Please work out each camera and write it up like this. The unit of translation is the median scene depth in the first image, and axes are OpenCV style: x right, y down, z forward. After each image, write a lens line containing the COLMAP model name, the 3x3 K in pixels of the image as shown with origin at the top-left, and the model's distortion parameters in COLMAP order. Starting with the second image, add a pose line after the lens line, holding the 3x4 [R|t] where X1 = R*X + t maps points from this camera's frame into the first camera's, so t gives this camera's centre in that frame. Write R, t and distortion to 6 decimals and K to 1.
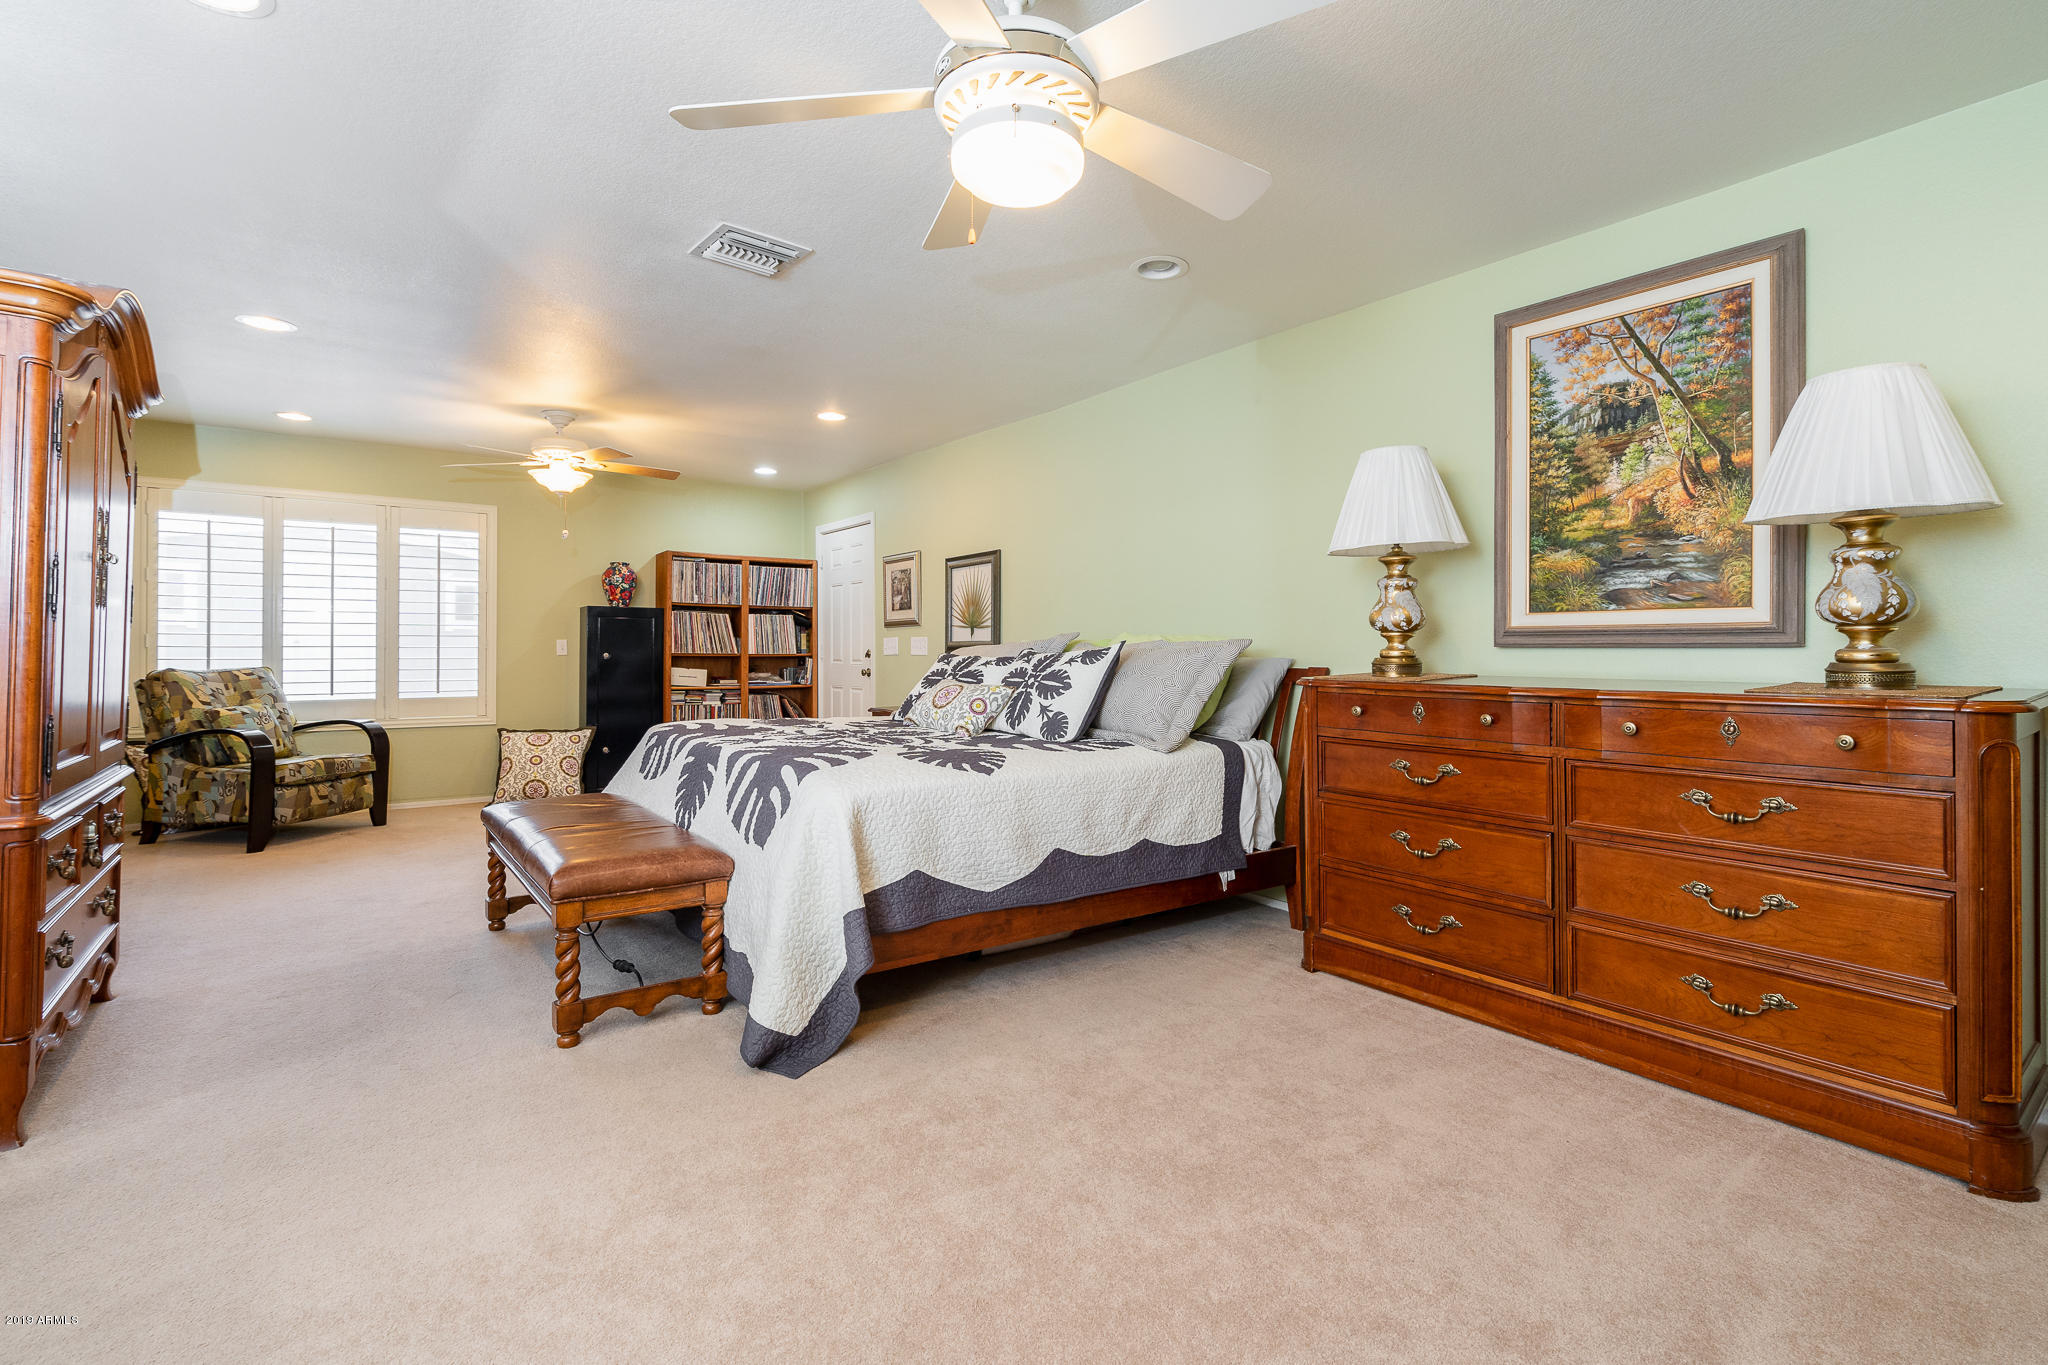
lens RADIAL K [[935.3, 0, 1013.1], [0, 935.3, 637.4], [0, 0, 1]] dist [-0.004530, 0.001884]
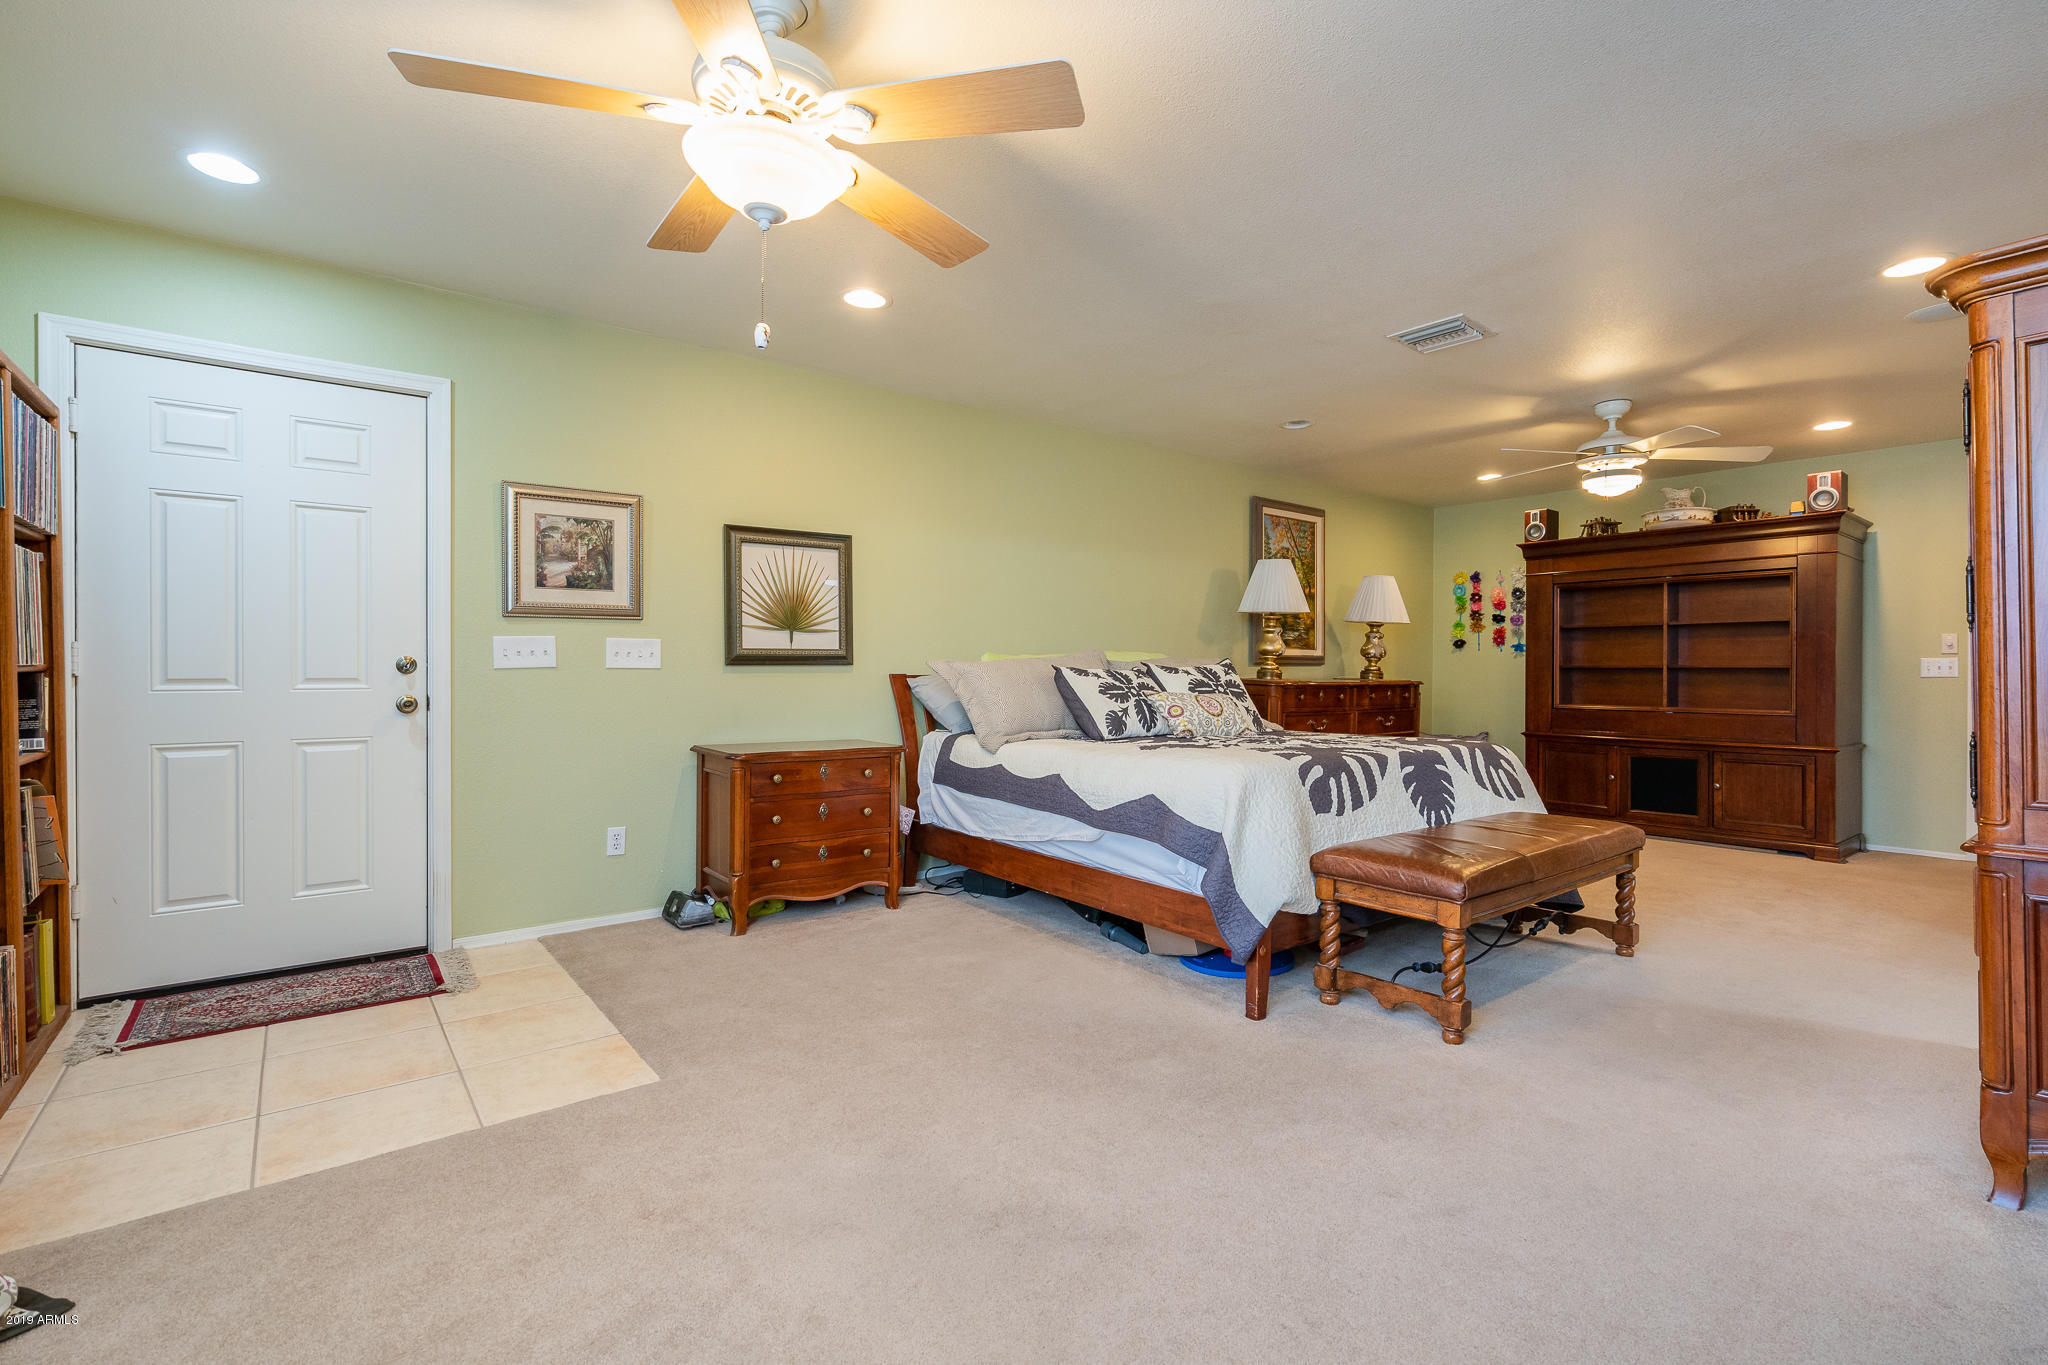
lens RADIAL K [[935.3, 0, 1027.0], [0, 935.3, 669.8], [0, 0, 1]] dist [-0.004530, 0.001884]
pose [[-0.034951, -0.000858, 0.999389, -0.805905], [-0.018221, 0.999834, 0.000222, 0.016845], [-0.999223, -0.018202, -0.034961, 0.864975]]
